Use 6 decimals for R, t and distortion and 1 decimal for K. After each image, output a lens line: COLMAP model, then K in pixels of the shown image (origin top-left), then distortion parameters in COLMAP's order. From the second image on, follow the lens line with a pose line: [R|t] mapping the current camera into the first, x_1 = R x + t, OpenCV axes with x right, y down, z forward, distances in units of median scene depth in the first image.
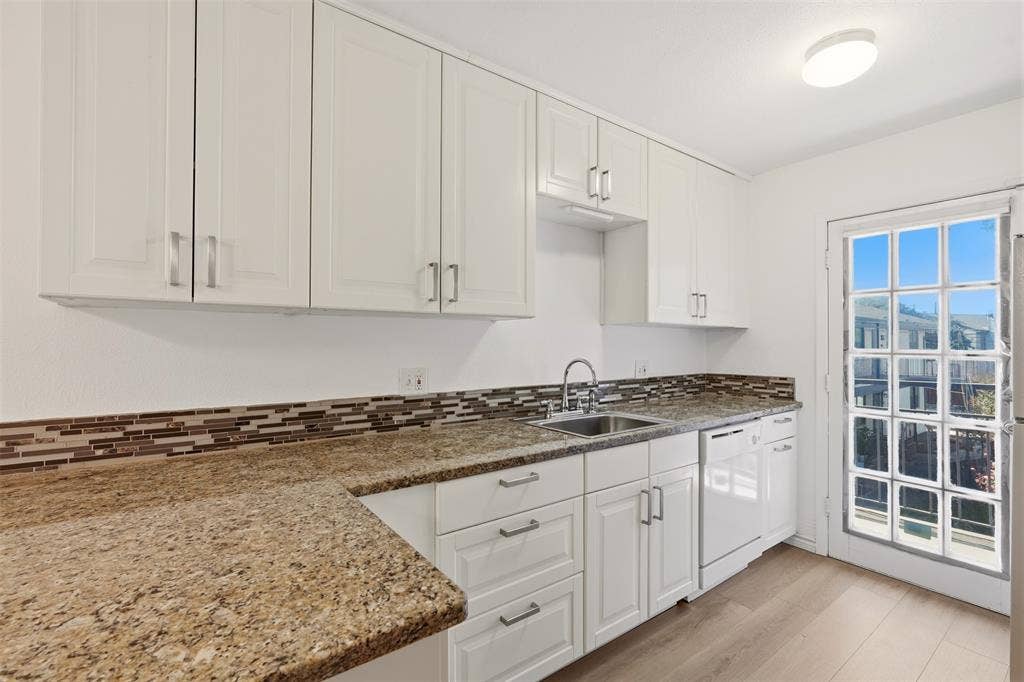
lens RADIAL K [[448.8, 0, 512.3], [0, 448.8, 343.1], [0, 0, 1]] dist [-0.016326, 0.003146]
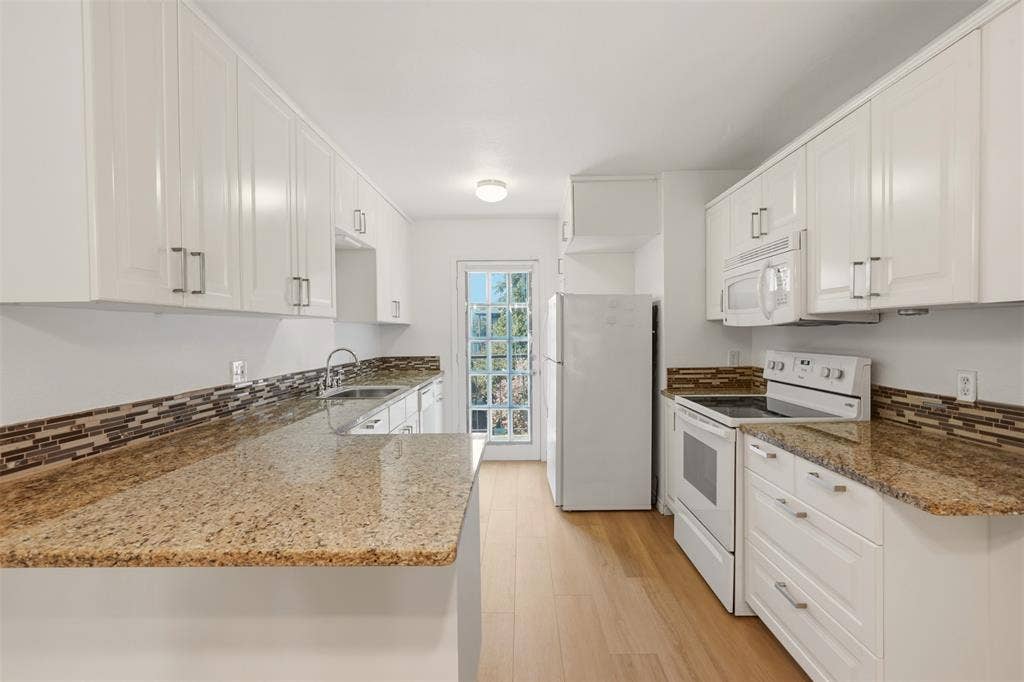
lens RADIAL K [[448.8, 0, 516.6], [0, 448.8, 339.3], [0, 0, 1]] dist [-0.016326, 0.003146]
pose [[0.595374, -0.020061, 0.803198, -0.708509], [0.009163, 0.999793, 0.018180, -0.011749], [-0.803396, -0.003465, 0.595434, -0.248821]]
